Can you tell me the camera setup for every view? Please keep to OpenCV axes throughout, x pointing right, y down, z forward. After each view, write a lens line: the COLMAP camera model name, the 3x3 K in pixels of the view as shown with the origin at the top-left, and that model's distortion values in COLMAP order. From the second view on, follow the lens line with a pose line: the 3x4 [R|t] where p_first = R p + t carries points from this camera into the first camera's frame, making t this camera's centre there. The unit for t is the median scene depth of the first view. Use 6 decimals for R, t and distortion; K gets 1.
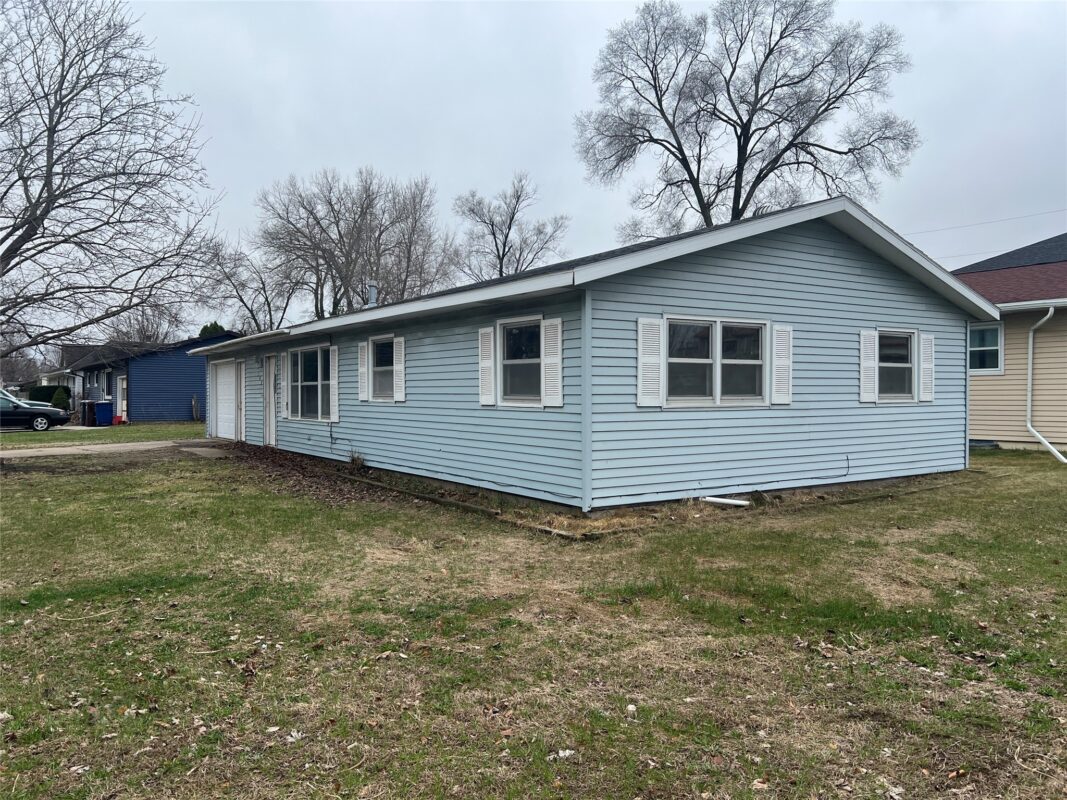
lens RADIAL K [[821.5, 0, 530.3], [0, 821.5, 398.6], [0, 0, 1]] dist [-0.000480, -0.005747]
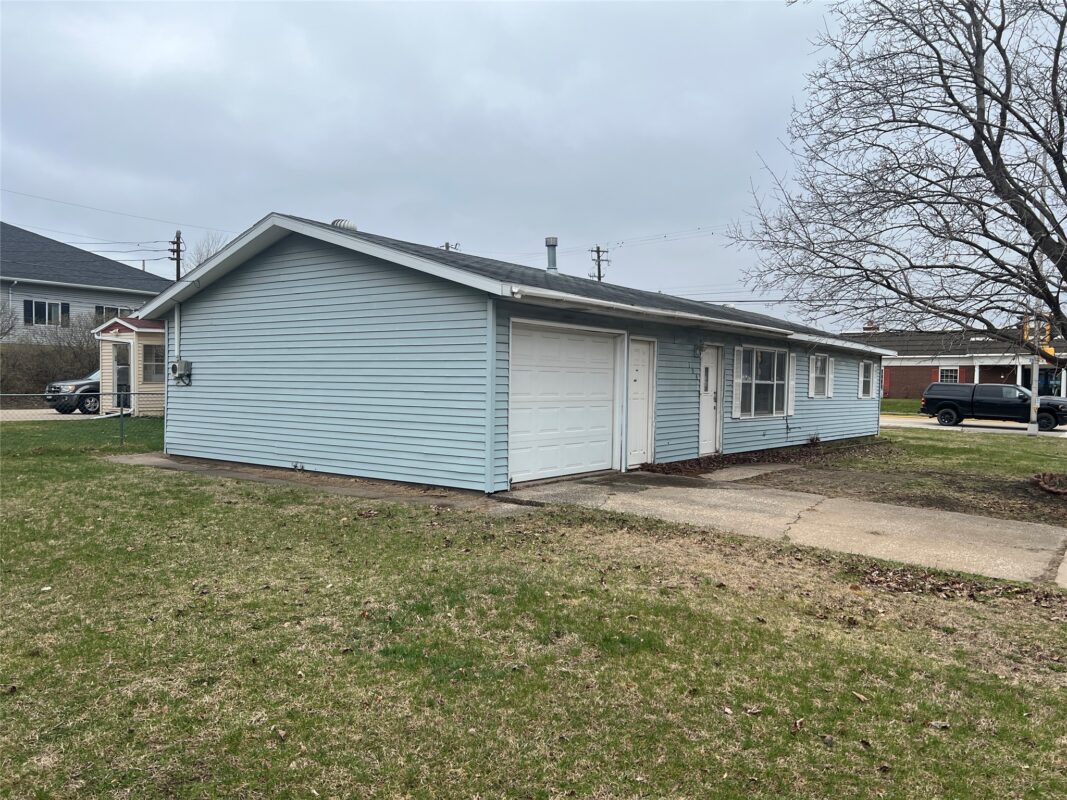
lens RADIAL K [[821.5, 0, 531.9], [0, 821.5, 400.6], [0, 0, 1]] dist [-0.000480, -0.005747]
pose [[-0.334612, -0.000787, 0.942356, -1.200032], [0.011128, 0.999927, 0.004786, -0.002907], [-0.942290, 0.012088, -0.334579, 1.682217]]
